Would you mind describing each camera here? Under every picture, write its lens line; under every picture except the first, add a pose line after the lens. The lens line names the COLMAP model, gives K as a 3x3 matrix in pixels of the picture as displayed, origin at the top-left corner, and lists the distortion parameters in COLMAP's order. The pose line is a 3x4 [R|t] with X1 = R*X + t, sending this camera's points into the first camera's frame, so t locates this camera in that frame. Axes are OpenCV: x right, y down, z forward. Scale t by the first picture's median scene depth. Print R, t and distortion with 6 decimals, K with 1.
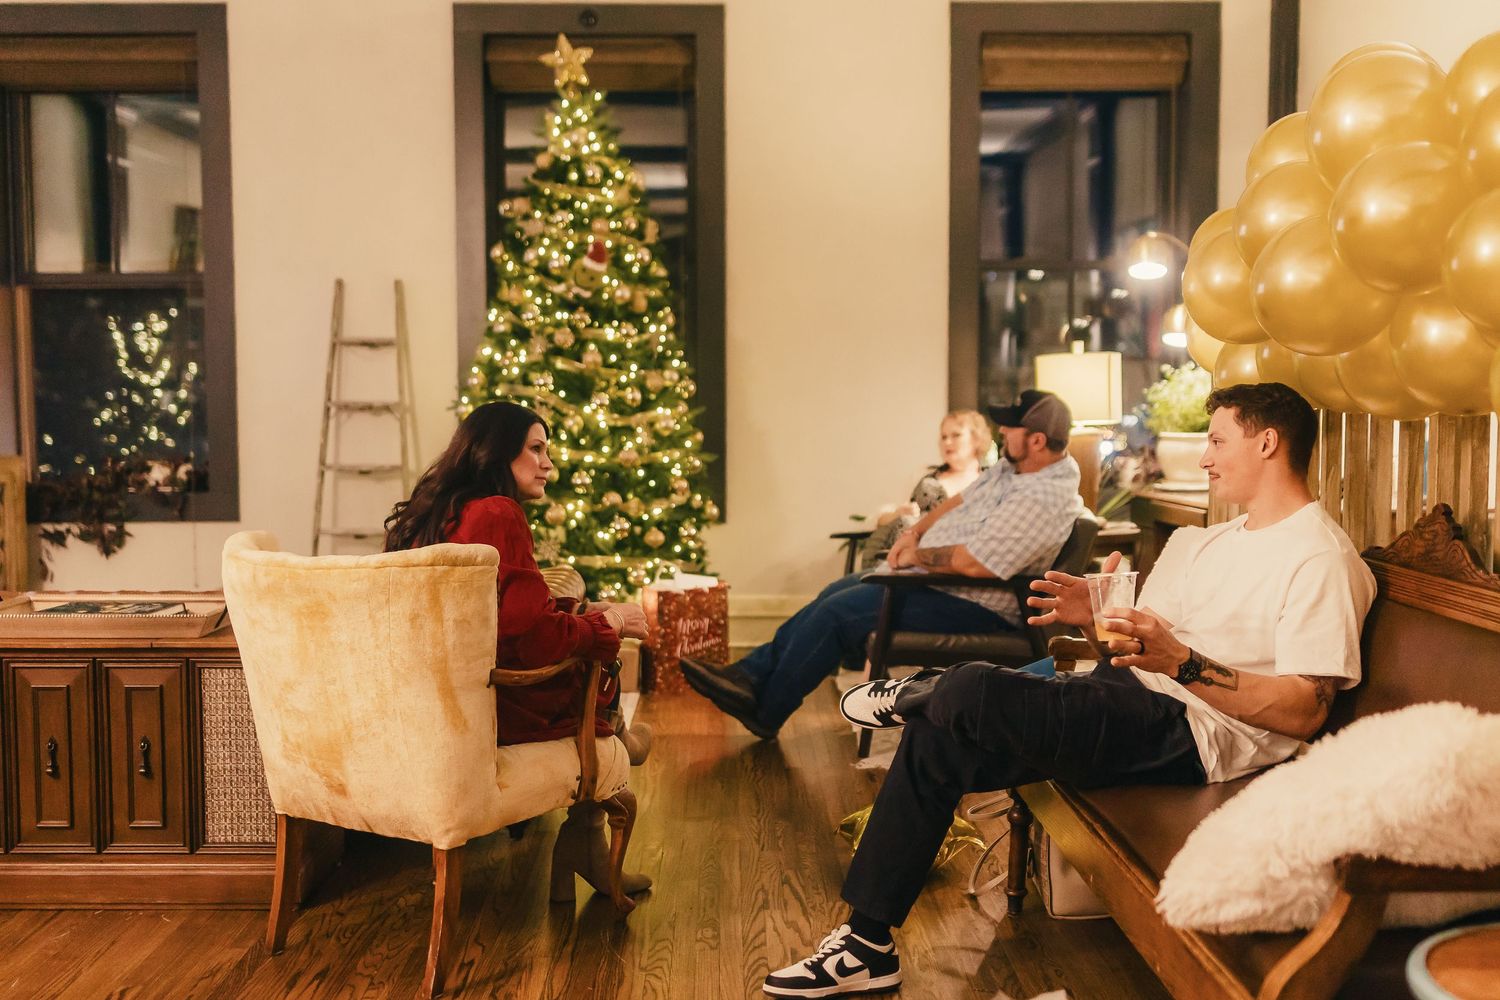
lens RADIAL K [[1878.4, 0, 750.4], [0, 1878.4, 502.3], [0, 0, 1]] dist [-0.010479, 0.000000]
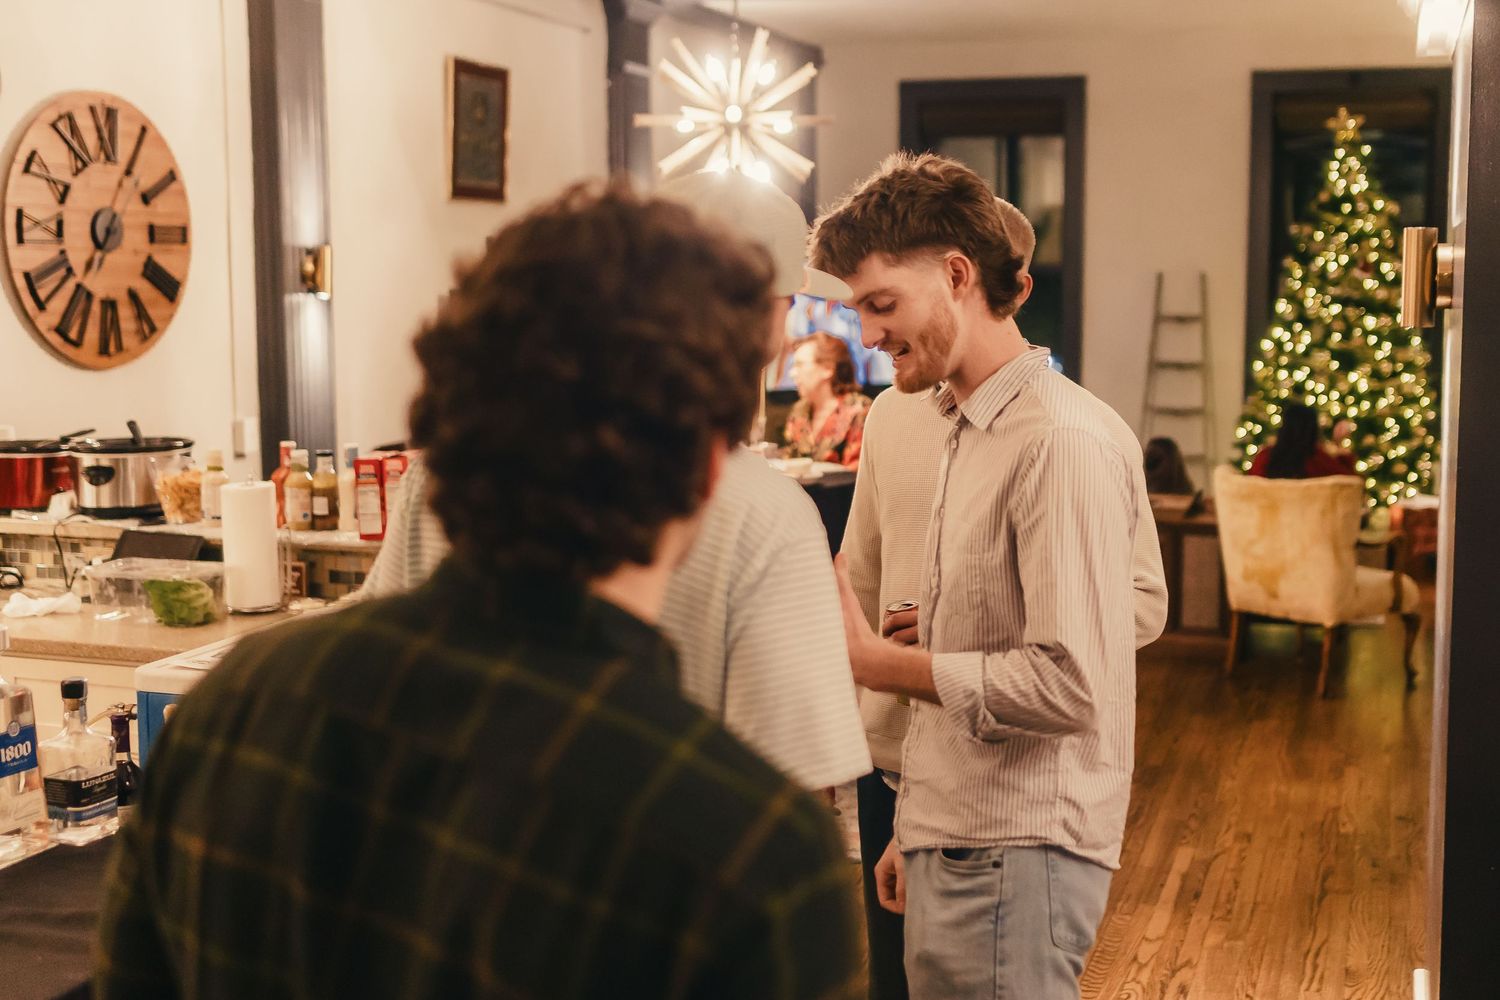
lens RADIAL K [[1878.4, 0, 740.1], [0, 1878.4, 458.0], [0, 0, 1]] dist [-0.010479, 0.000000]
pose [[0.937649, 0.039082, -0.345381, -0.028665], [-0.030094, 0.999055, 0.031352, -0.018334], [0.346280, -0.019003, 0.937939, -0.487920]]
